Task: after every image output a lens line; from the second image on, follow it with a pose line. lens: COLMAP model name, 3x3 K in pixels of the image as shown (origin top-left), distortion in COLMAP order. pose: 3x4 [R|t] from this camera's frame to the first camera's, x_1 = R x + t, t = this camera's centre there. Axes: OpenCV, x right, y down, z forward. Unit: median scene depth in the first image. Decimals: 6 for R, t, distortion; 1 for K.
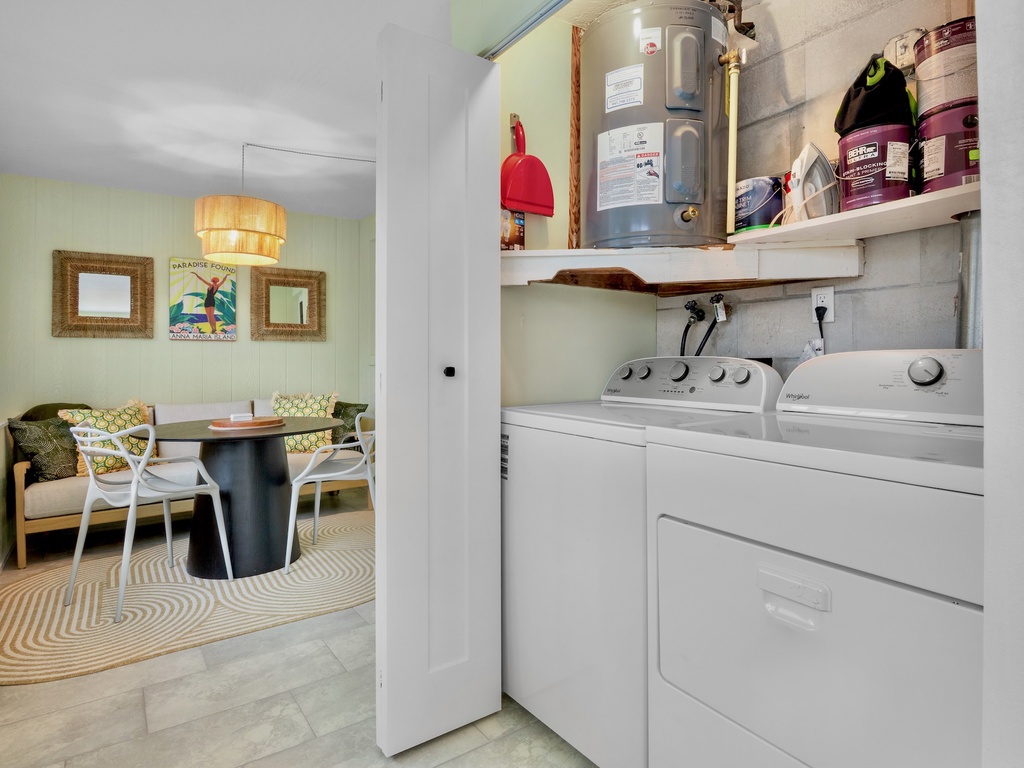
lens RADIAL K [[553.2, 0, 512.2], [0, 553.2, 364.4], [0, 0, 1]] dist [-0.027898, 0.000513]
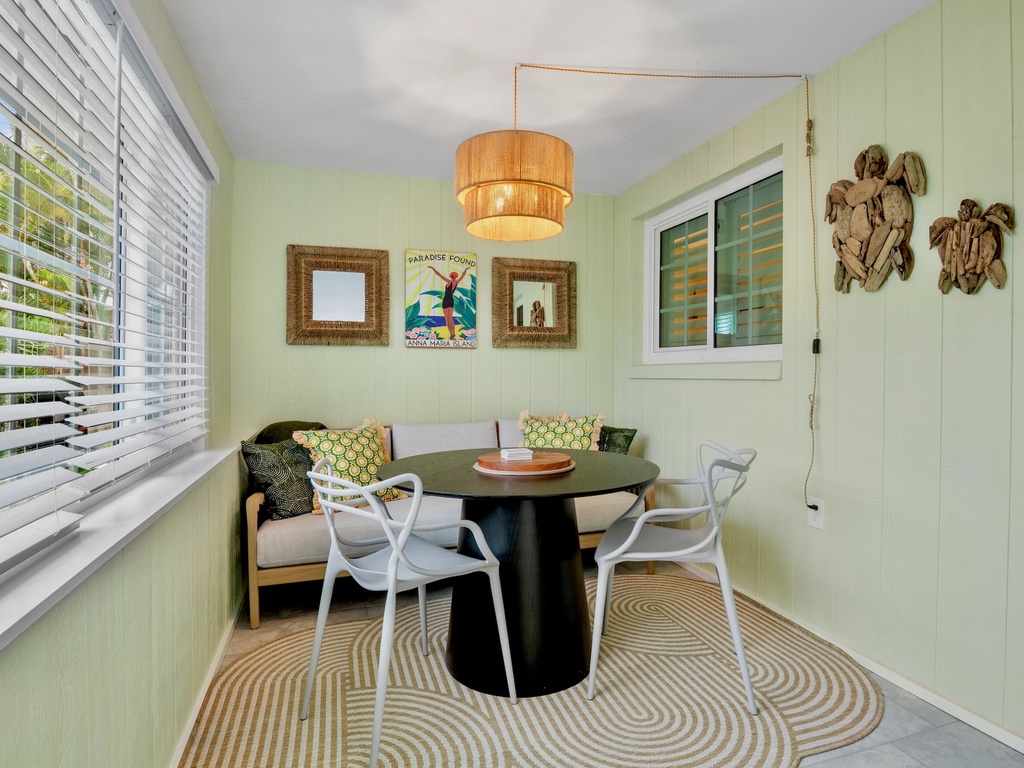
lens RADIAL K [[521.3, 0, 512.0], [0, 521.3, 384.0], [0, 0, 1]] dist [-0.027926, -0.000004]
pose [[0.955676, 0.009474, -0.294269, -0.241550], [-0.004222, 0.999820, 0.018478, -0.004091], [0.294392, -0.016416, 0.955544, 0.290844]]
